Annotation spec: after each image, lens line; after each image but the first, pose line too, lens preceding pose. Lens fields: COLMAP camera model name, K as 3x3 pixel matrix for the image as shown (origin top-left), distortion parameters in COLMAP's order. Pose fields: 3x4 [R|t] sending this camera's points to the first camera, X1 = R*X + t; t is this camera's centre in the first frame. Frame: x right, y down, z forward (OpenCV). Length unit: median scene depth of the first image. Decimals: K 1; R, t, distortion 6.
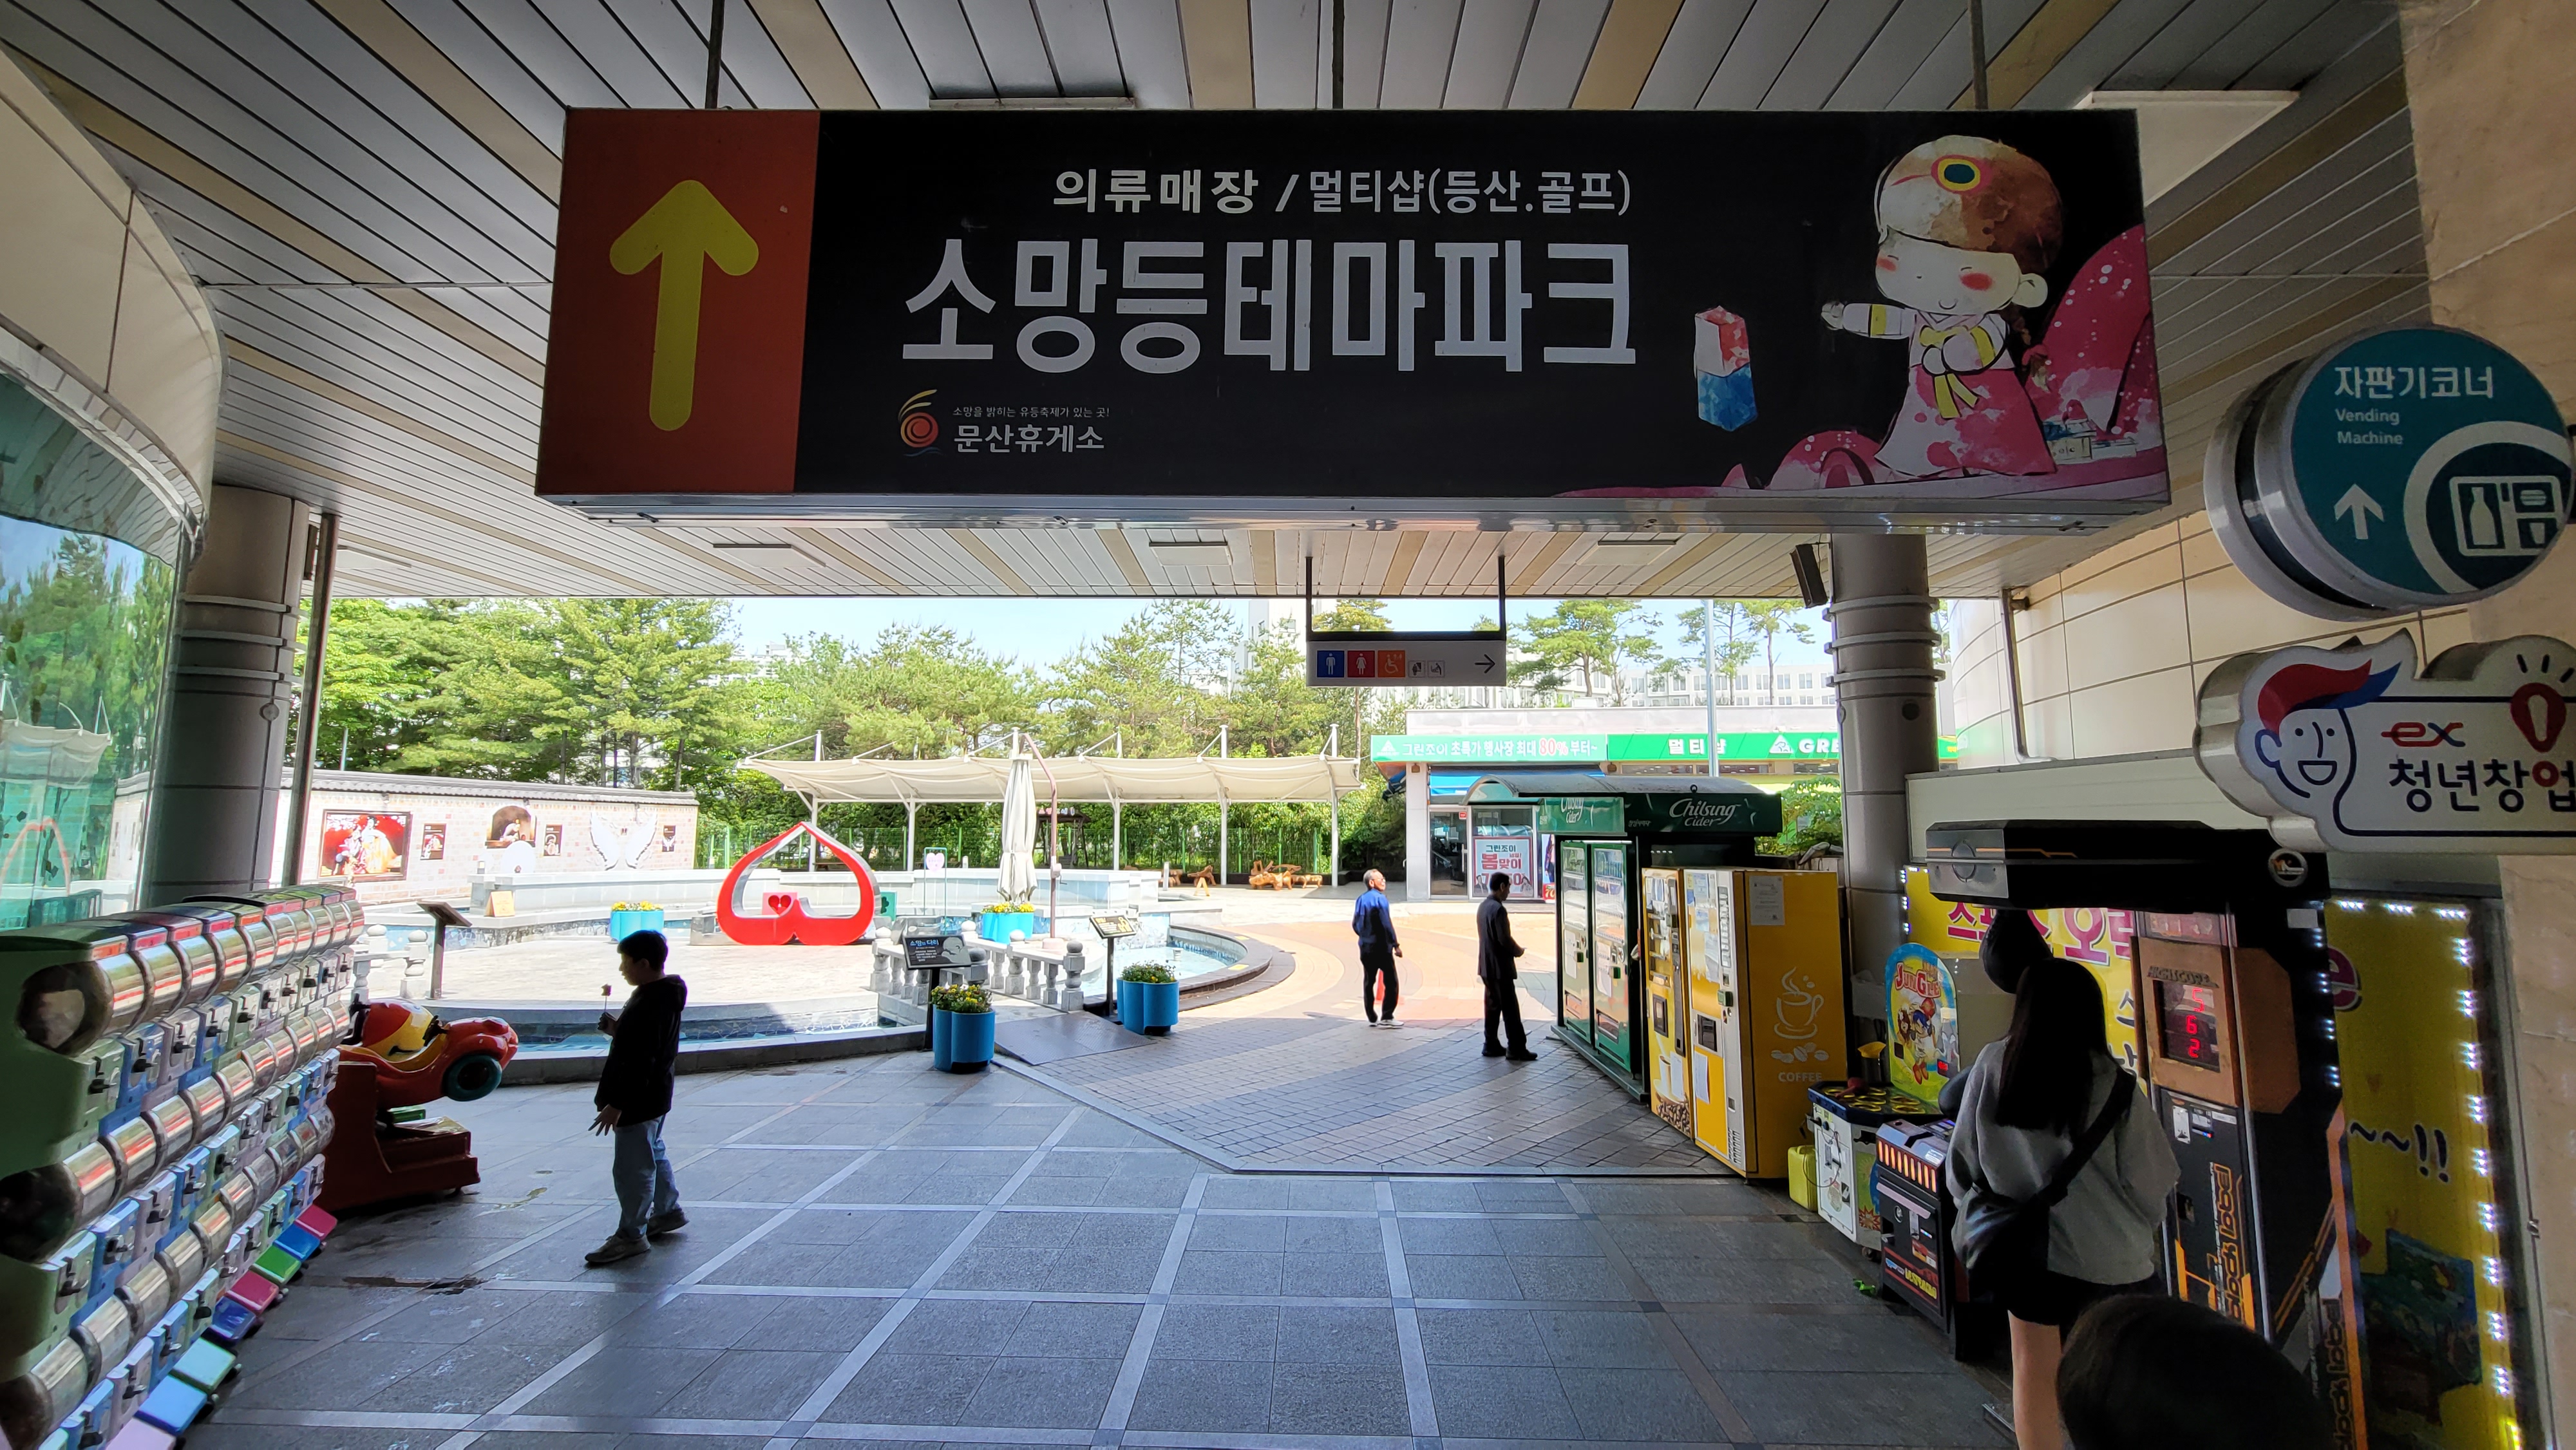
lens RADIAL K [[1052.4, 0, 1295.0], [0, 1052.4, 720.5], [0, 0, 1]] dist [-0.003059, 0.000023]
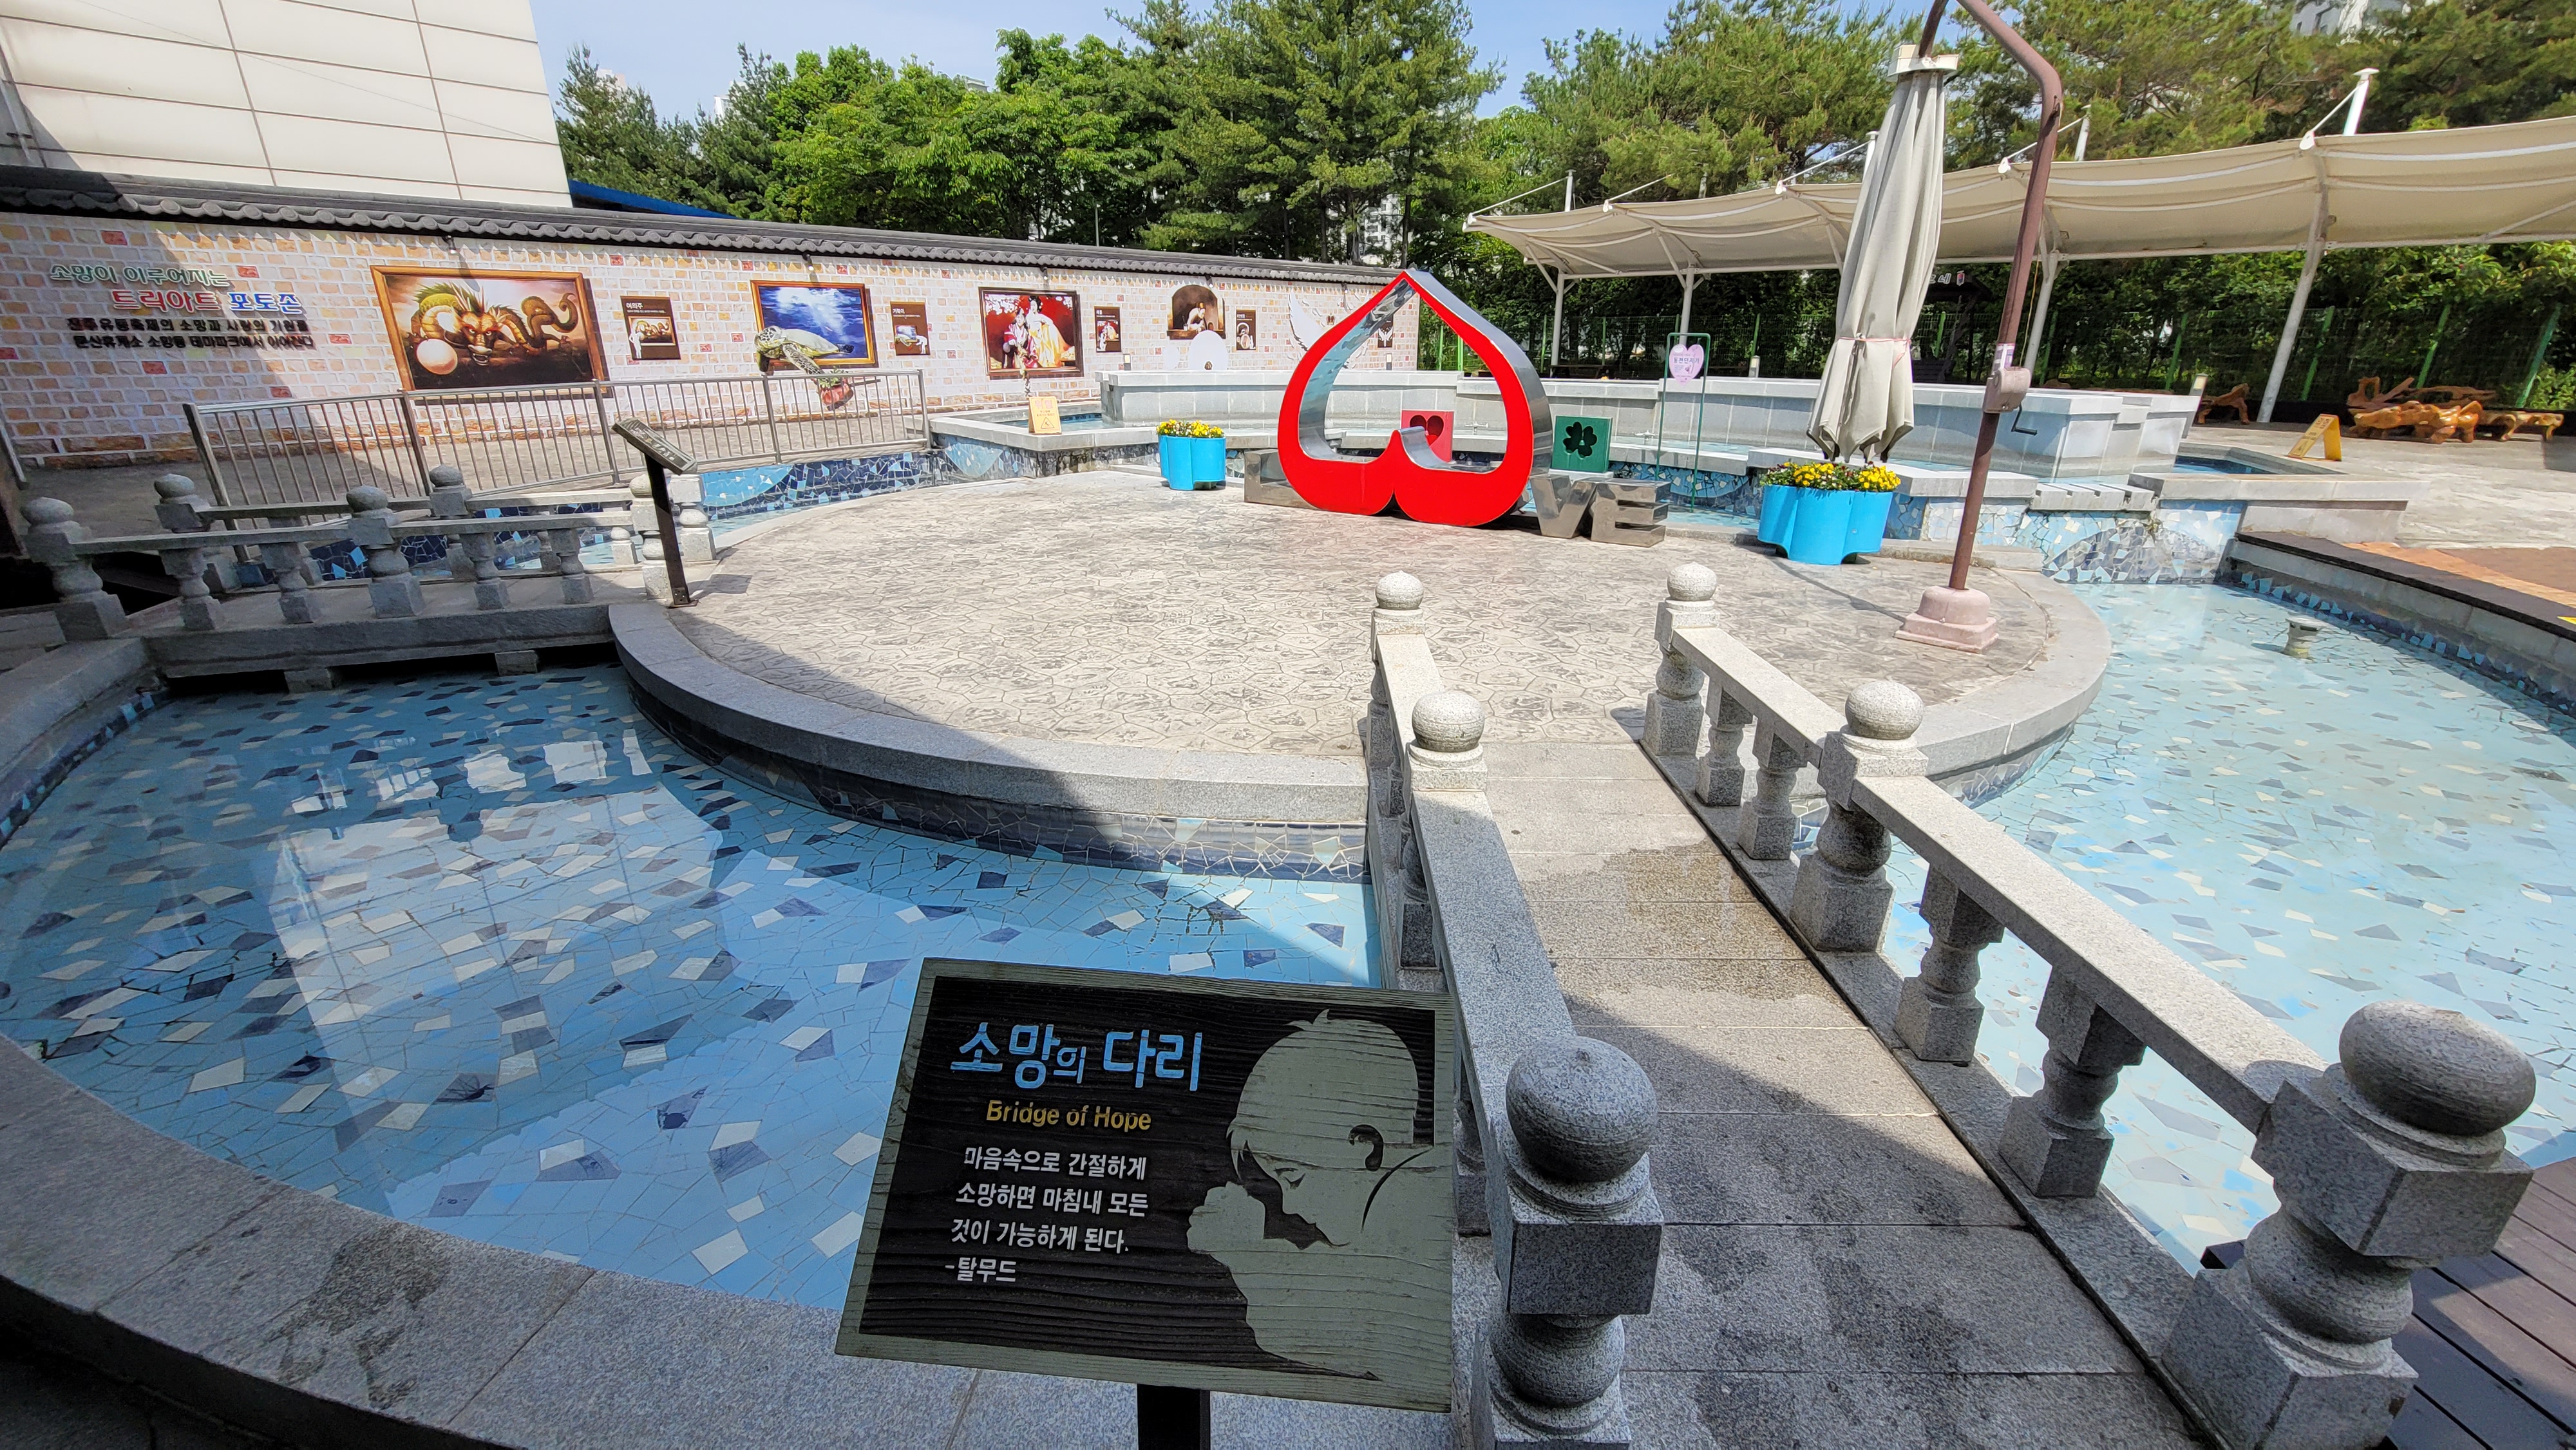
lens RADIAL K [[1052.4, 0, 1294.0], [0, 1052.4, 721.5], [0, 0, 1]] dist [-0.003059, 0.000023]
pose [[0.759451, 0.222863, -0.611201, -0.090078], [0.069400, 0.906379, 0.416727, 0.044511], [0.646852, -0.358901, 0.672884, 0.313873]]
